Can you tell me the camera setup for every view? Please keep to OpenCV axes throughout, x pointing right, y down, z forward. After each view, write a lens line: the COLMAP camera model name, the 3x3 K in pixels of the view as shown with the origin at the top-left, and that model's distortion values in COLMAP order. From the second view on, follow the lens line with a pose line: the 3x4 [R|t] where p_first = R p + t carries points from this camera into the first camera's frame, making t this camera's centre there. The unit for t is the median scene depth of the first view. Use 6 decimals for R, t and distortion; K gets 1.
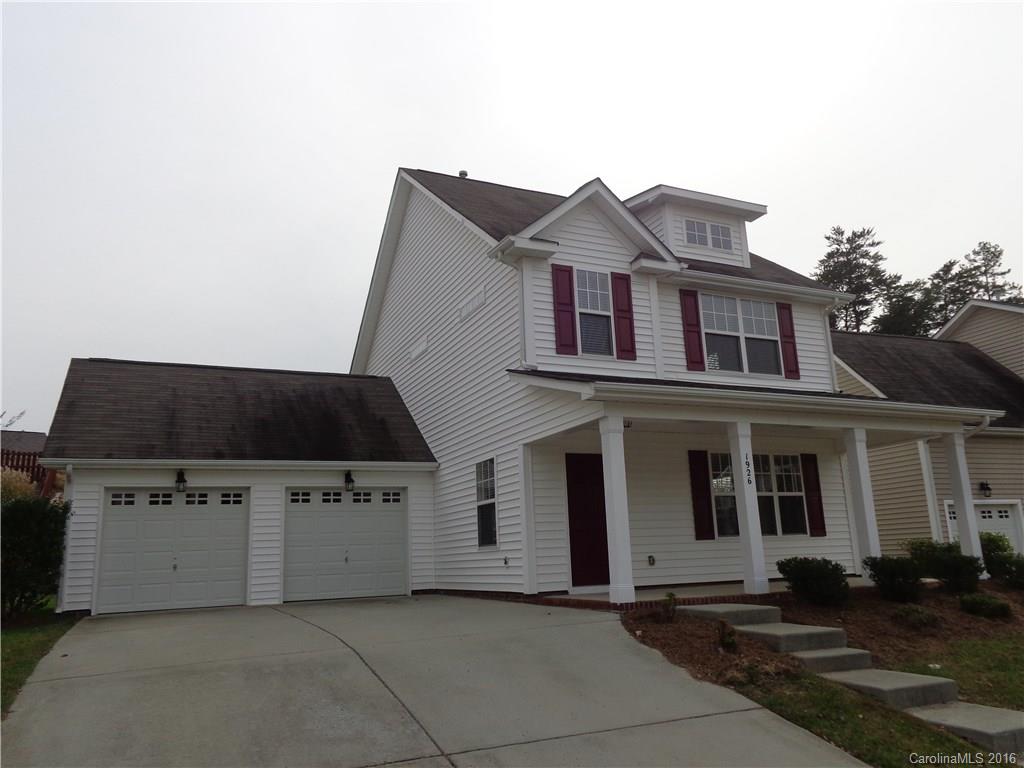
lens RADIAL K [[771.0, 0, 510.5], [0, 771.0, 385.7], [0, 0, 1]] dist [0.020855, -0.010046]
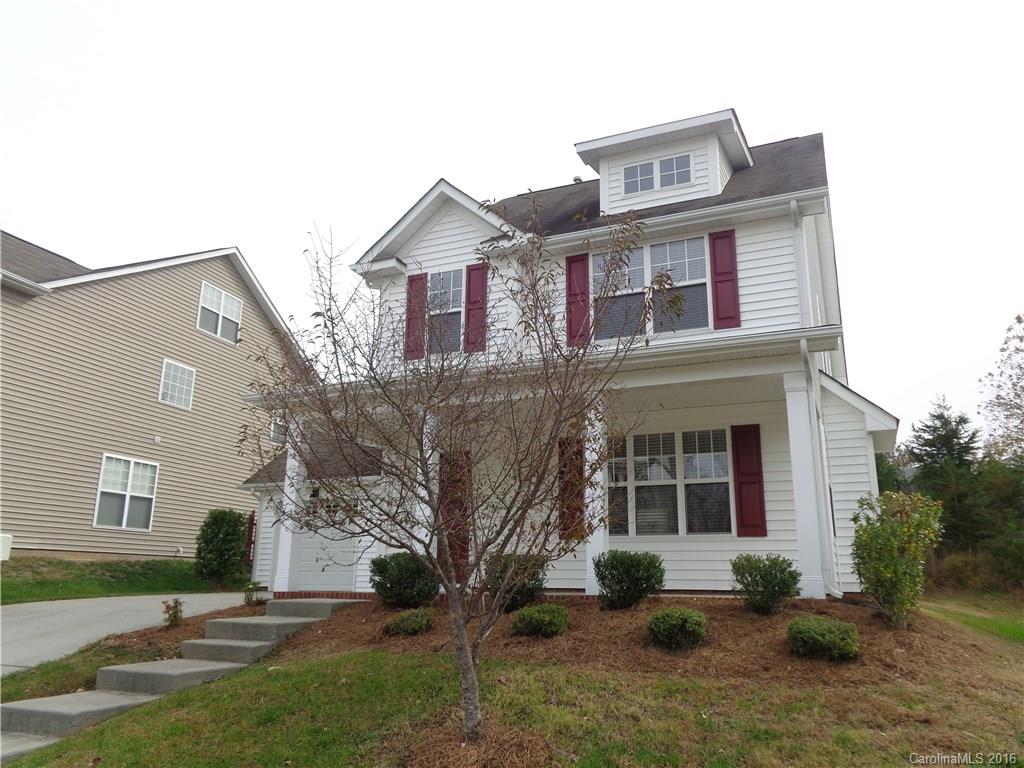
lens RADIAL K [[771.0, 0, 509.5], [0, 771.0, 378.9], [0, 0, 1]] dist [0.020855, -0.010046]
pose [[0.660070, -0.152019, -0.735662, 0.811289], [0.130655, 0.987616, -0.086853, 0.082085], [0.739755, -0.038788, 0.671758, 0.350174]]
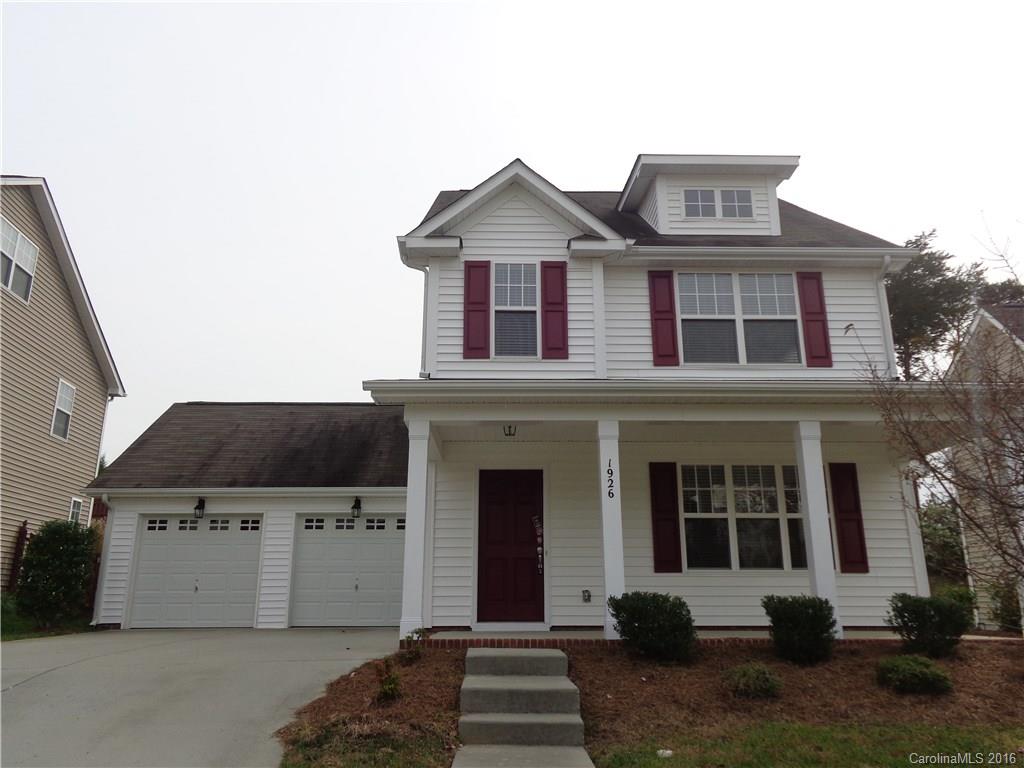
lens RADIAL K [[771.0, 0, 507.4], [0, 771.0, 384.2], [0, 0, 1]] dist [0.020855, -0.010046]
pose [[0.913447, -0.075982, -0.399802, 0.407293], [0.055414, 0.996488, -0.062776, 0.041817], [0.403168, 0.035188, 0.914449, 0.175709]]
